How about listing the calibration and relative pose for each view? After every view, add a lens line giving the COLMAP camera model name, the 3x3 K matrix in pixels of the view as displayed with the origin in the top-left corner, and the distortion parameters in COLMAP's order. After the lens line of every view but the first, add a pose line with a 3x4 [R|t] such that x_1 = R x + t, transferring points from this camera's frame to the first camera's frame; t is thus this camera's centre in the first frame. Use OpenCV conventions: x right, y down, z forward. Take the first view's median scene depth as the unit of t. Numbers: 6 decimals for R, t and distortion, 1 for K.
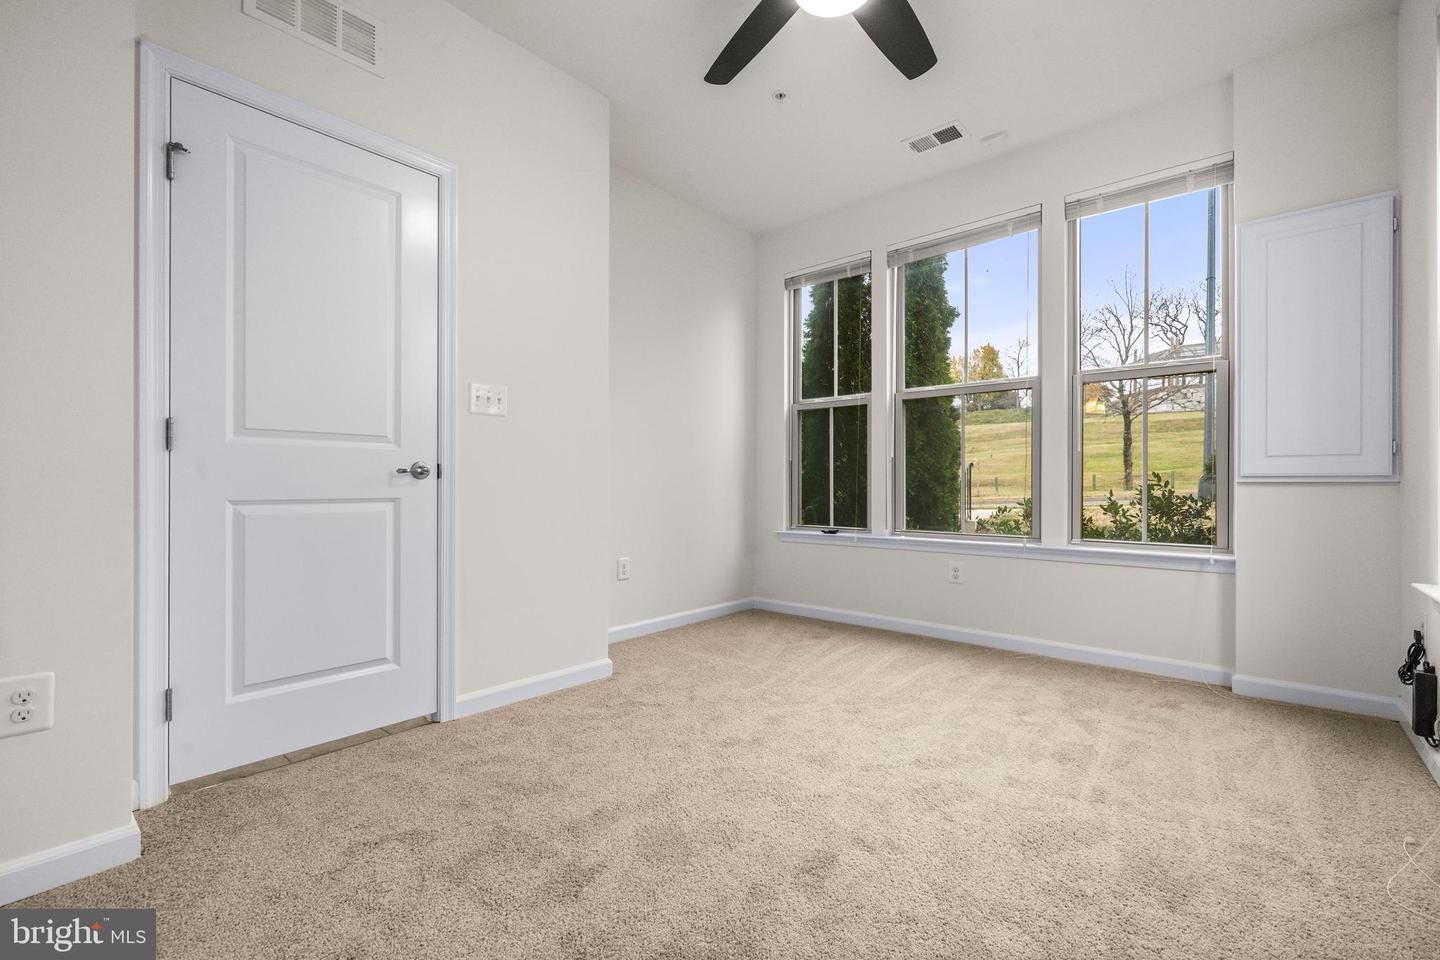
lens RADIAL K [[600.6, 0, 720.0], [0, 600.6, 480.0], [0, 0, 1]] dist [-0.001078, -0.000311]
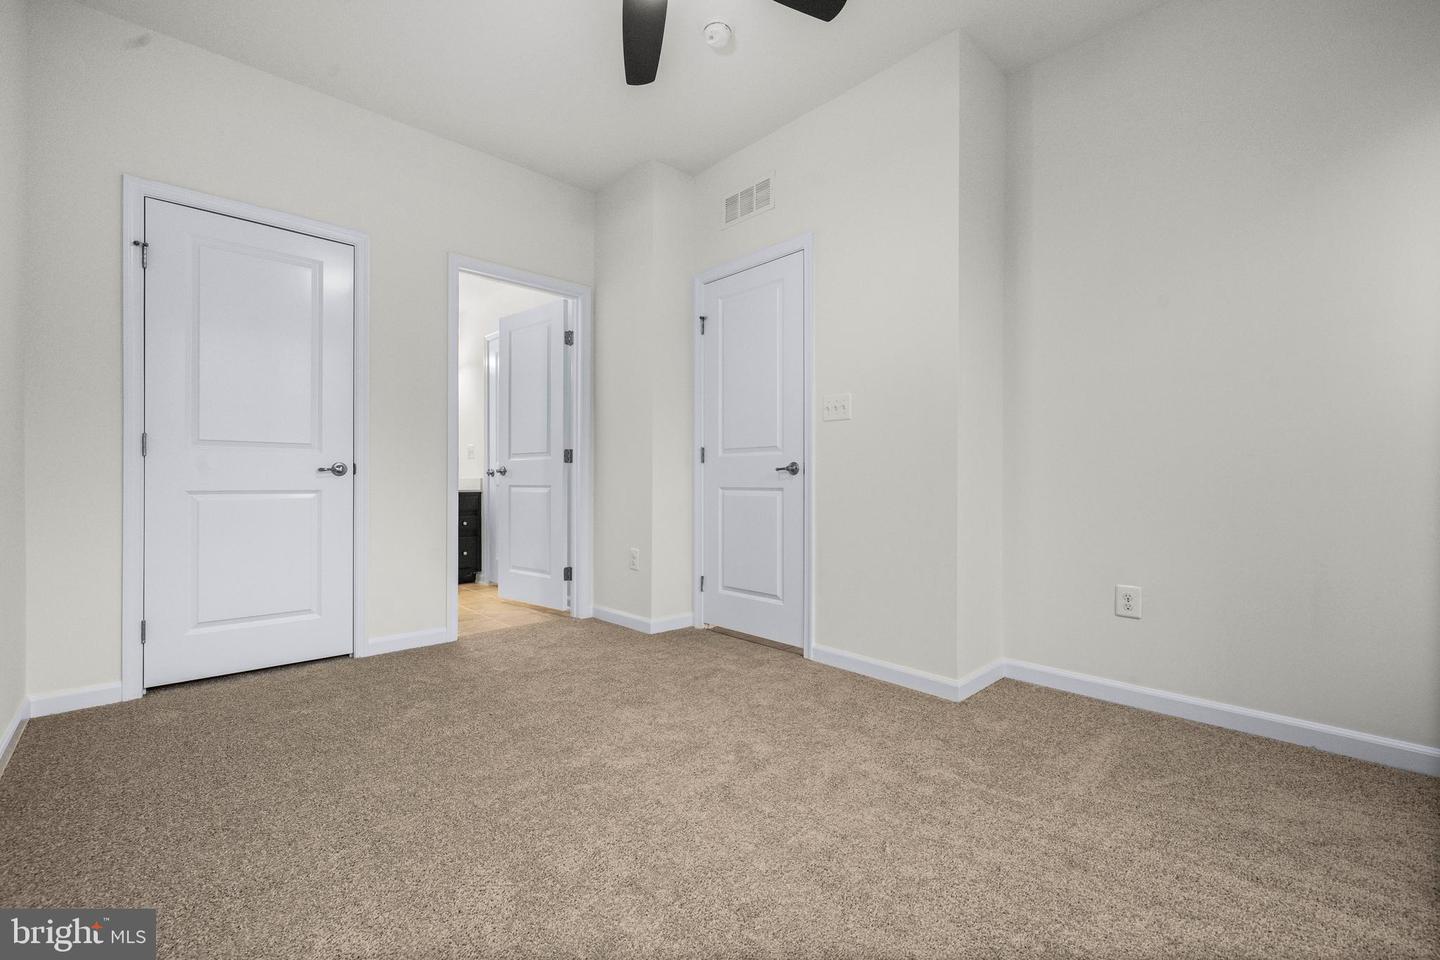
lens RADIAL K [[600.6, 0, 720.0], [0, 600.6, 480.0], [0, 0, 1]] dist [-0.001078, -0.000311]
pose [[-0.089624, -0.006292, -0.995956, 0.937197], [0.003099, 0.999973, -0.006596, 0.019892], [0.995971, -0.003677, -0.089602, 0.992855]]
